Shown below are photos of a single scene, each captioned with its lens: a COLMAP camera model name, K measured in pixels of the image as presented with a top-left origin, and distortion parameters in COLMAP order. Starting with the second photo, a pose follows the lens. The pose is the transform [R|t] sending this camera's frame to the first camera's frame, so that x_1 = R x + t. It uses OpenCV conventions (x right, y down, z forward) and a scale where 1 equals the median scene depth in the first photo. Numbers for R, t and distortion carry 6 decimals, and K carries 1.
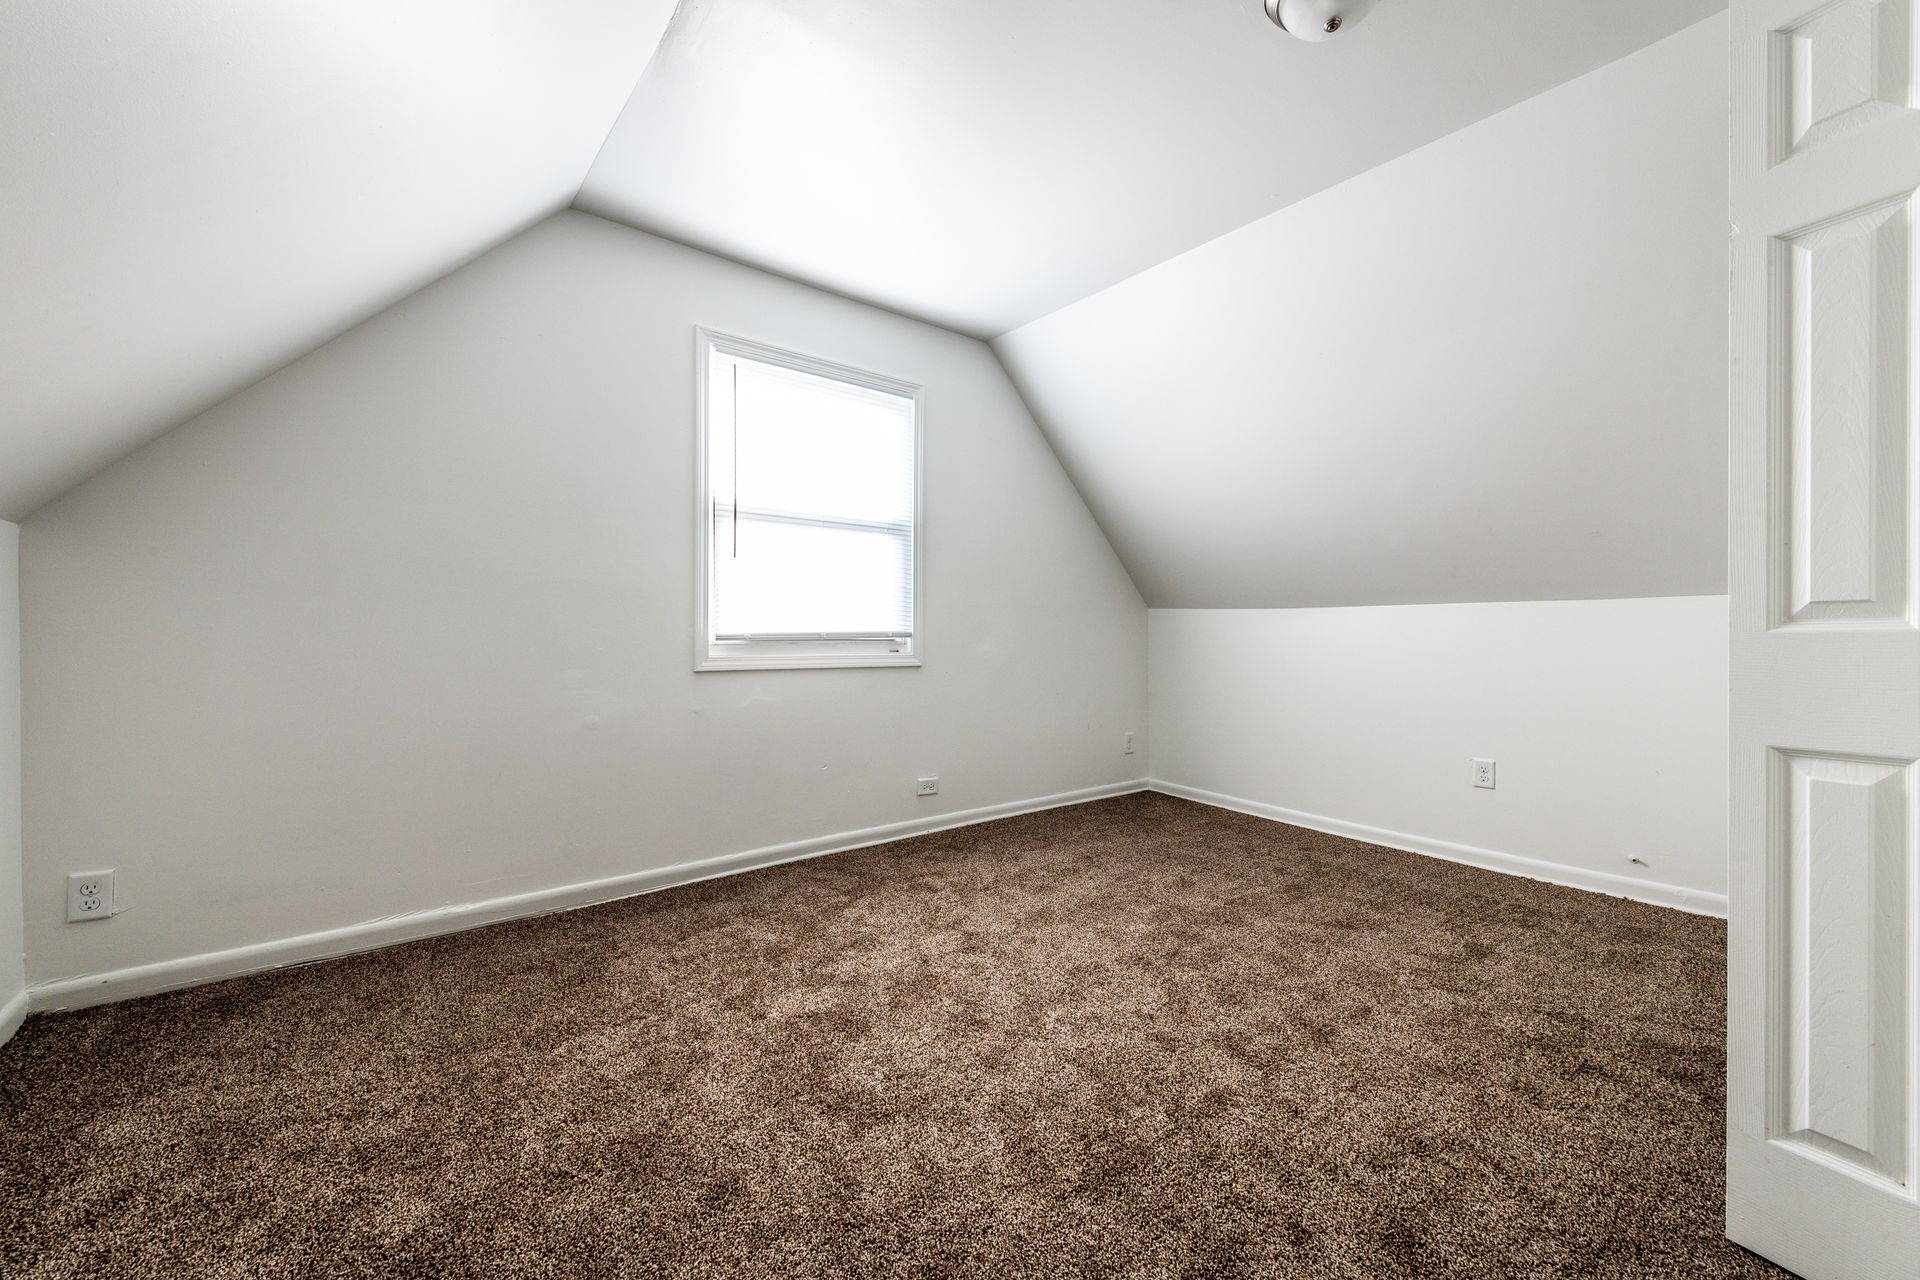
lens RADIAL K [[748.1, 0, 973.9], [0, 748.1, 637.7], [0, 0, 1]] dist [0.009827, -0.003361]
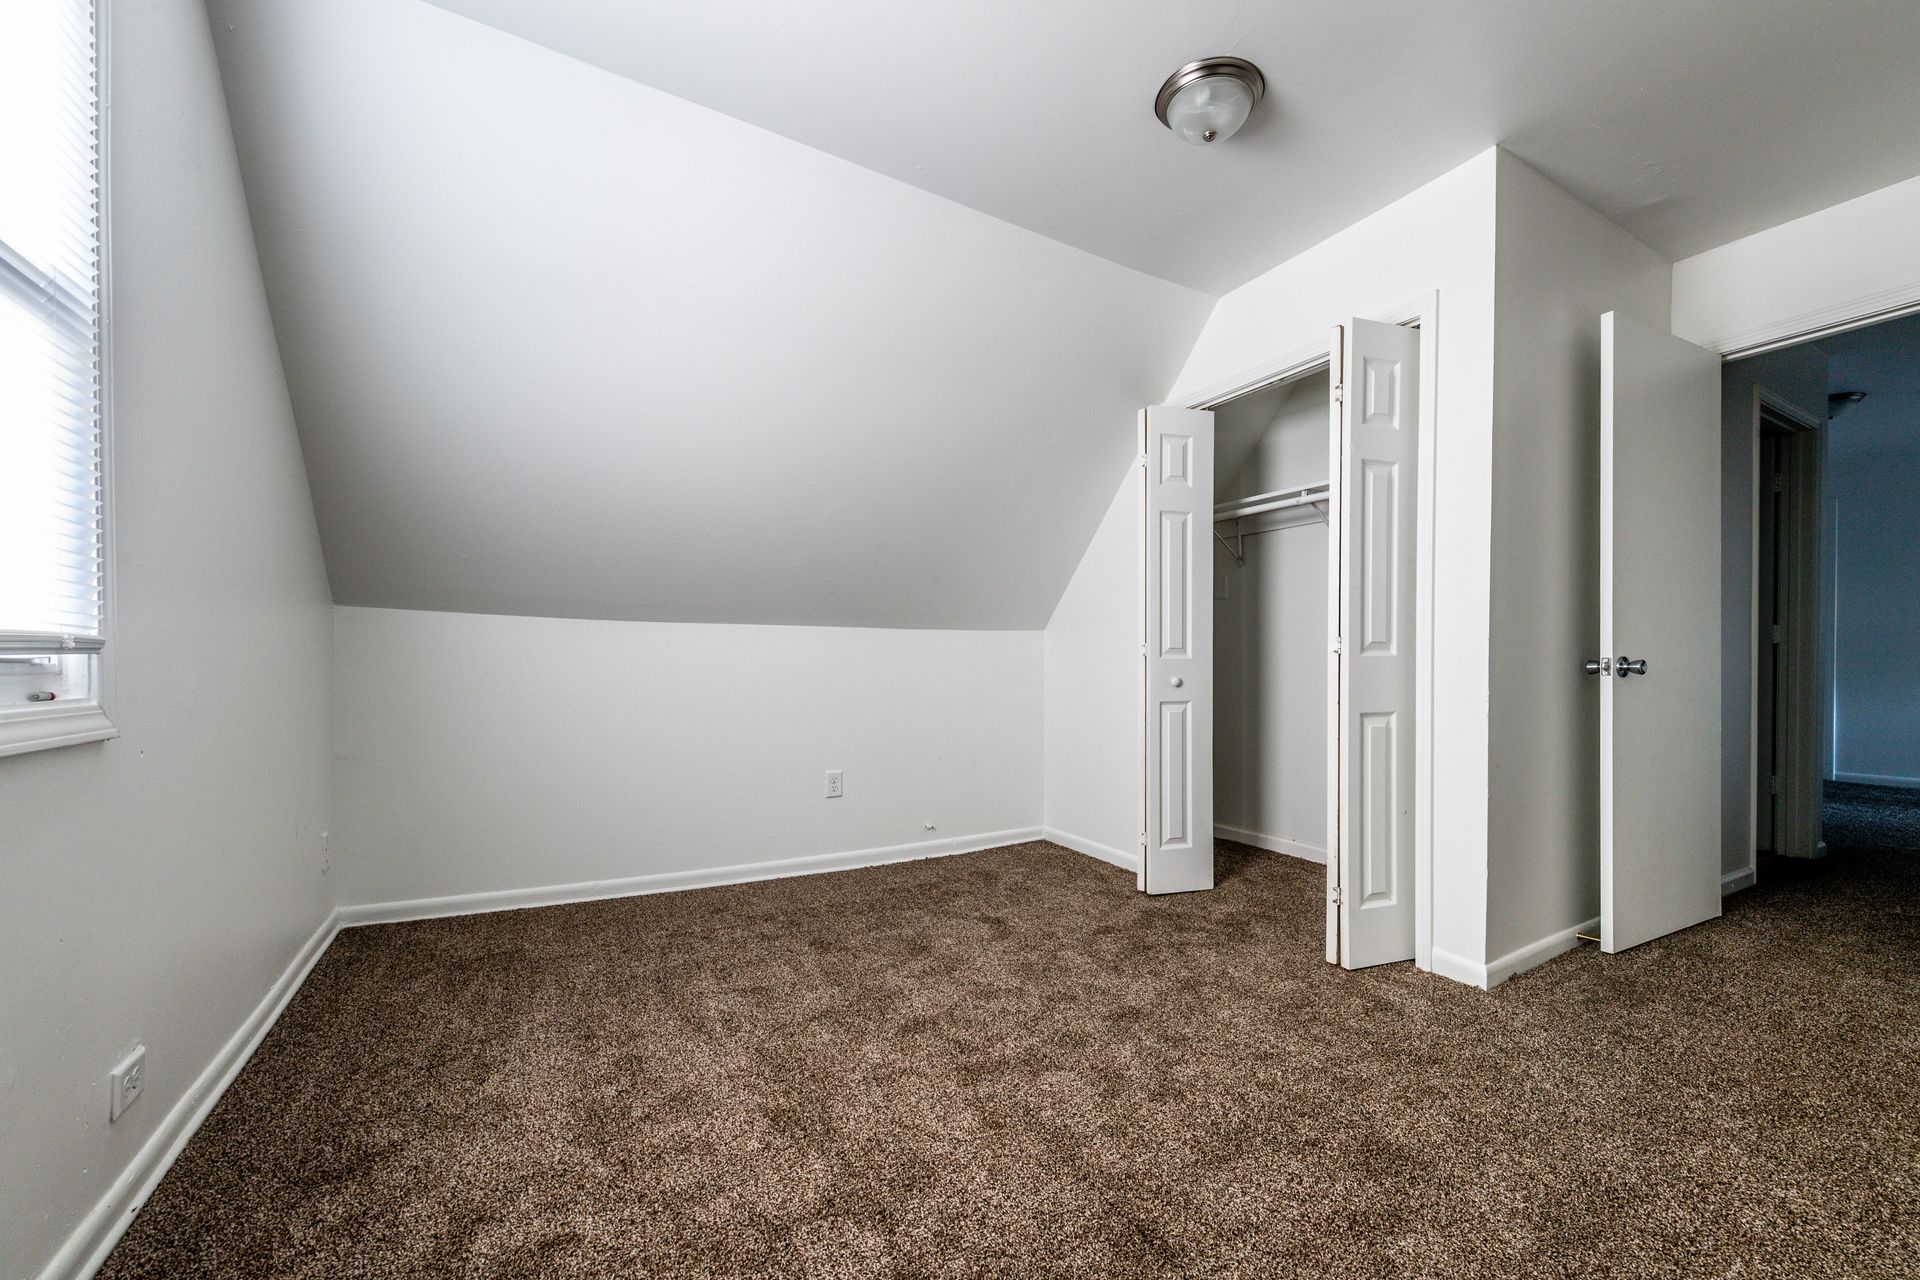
lens RADIAL K [[748.1, 0, 1082.9], [0, 748.1, 667.2], [0, 0, 1]] dist [0.009827, -0.003361]
pose [[0.123958, -0.007592, 0.992258, -0.416405], [-0.001938, 0.999967, 0.007893, 0.002991], [-0.992286, -0.002902, 0.123939, 0.608200]]
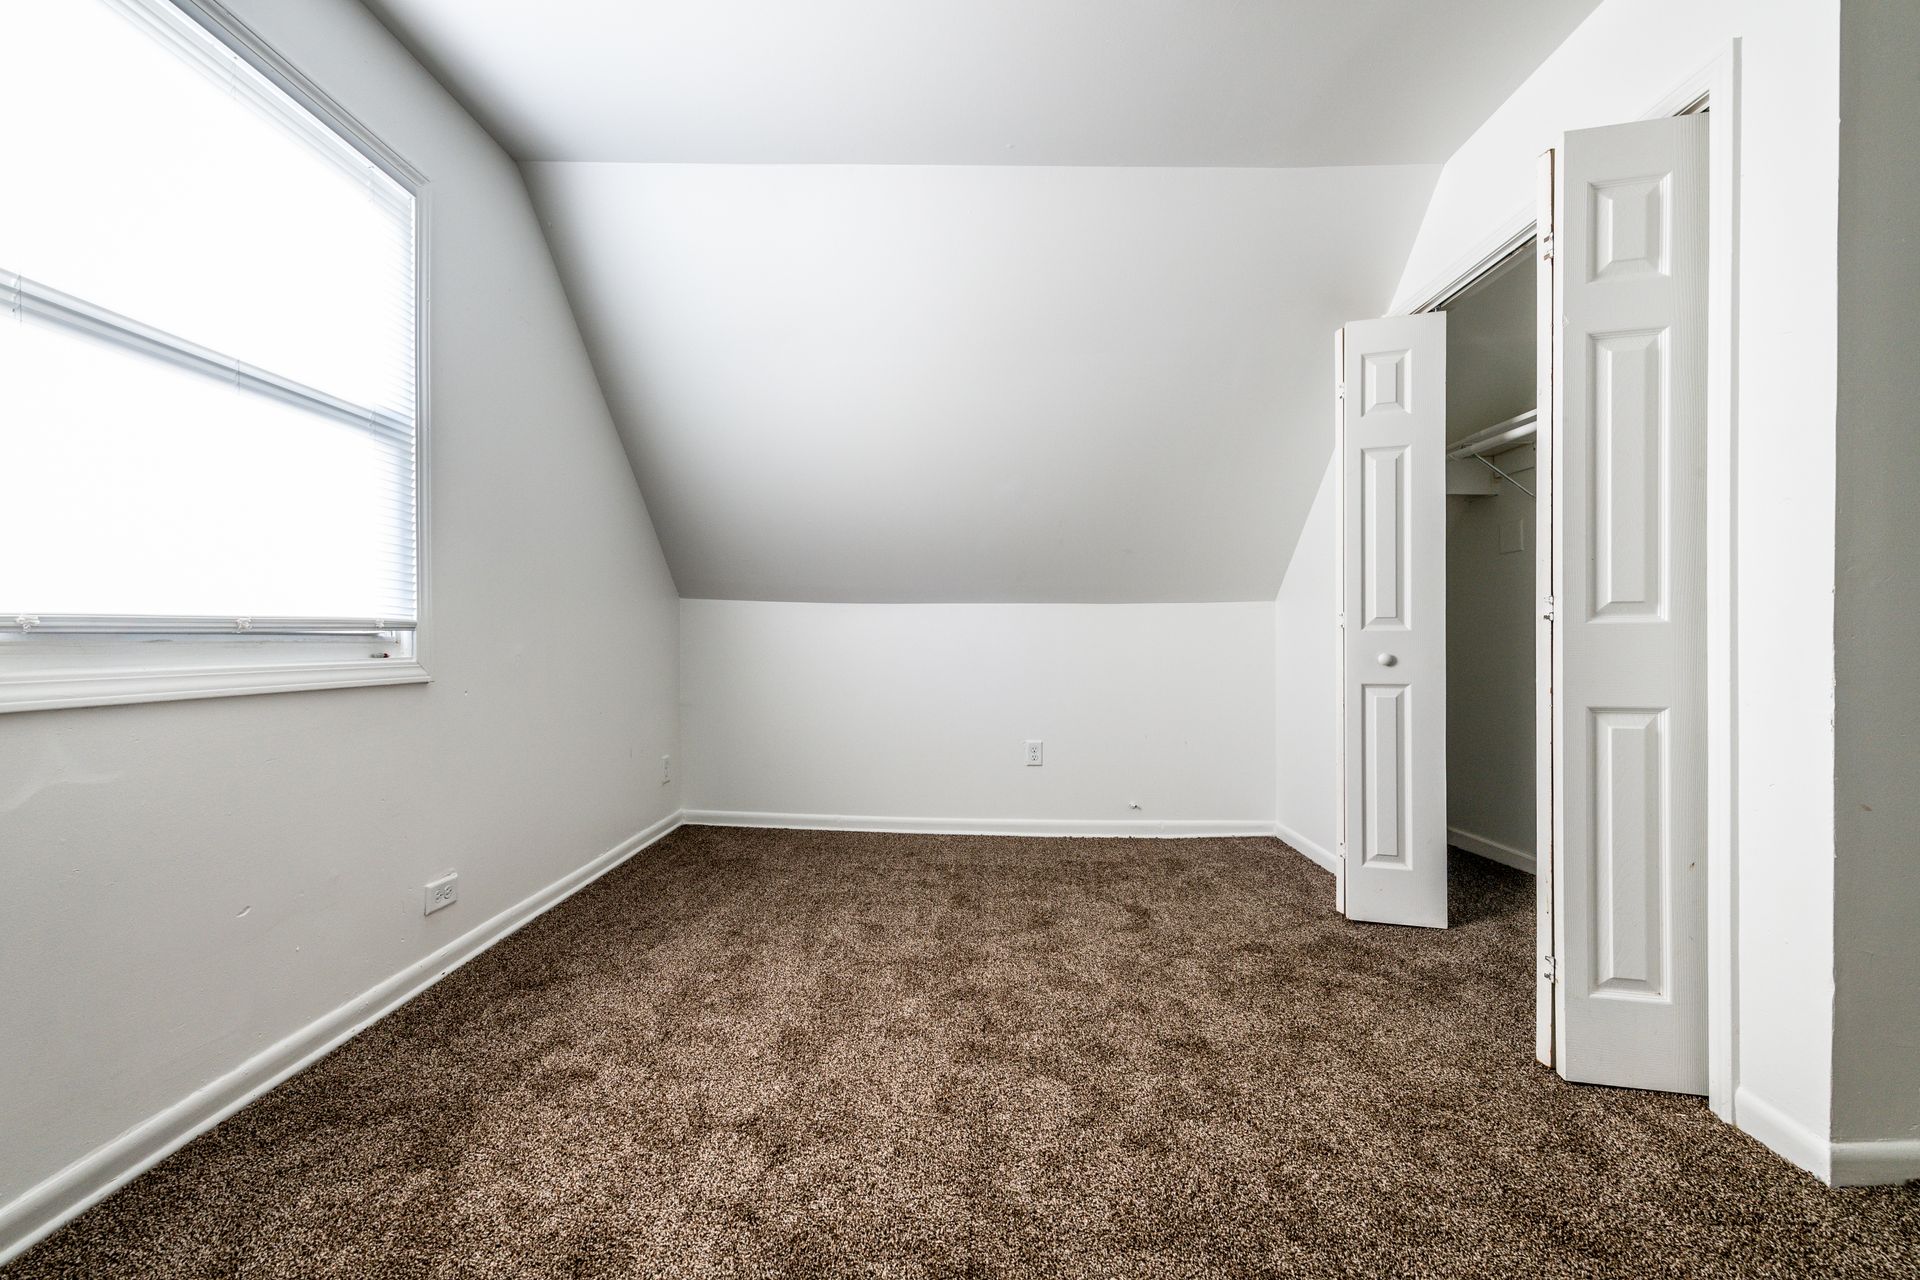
lens RADIAL K [[748.1, 0, 975.2], [0, 748.1, 639.1], [0, 0, 1]] dist [0.009827, -0.003361]
pose [[0.644897, -0.002785, 0.764264, -0.283936], [0.001622, 0.999996, 0.002276, 0.006602], [-0.764268, -0.000228, 0.644899, 0.391740]]
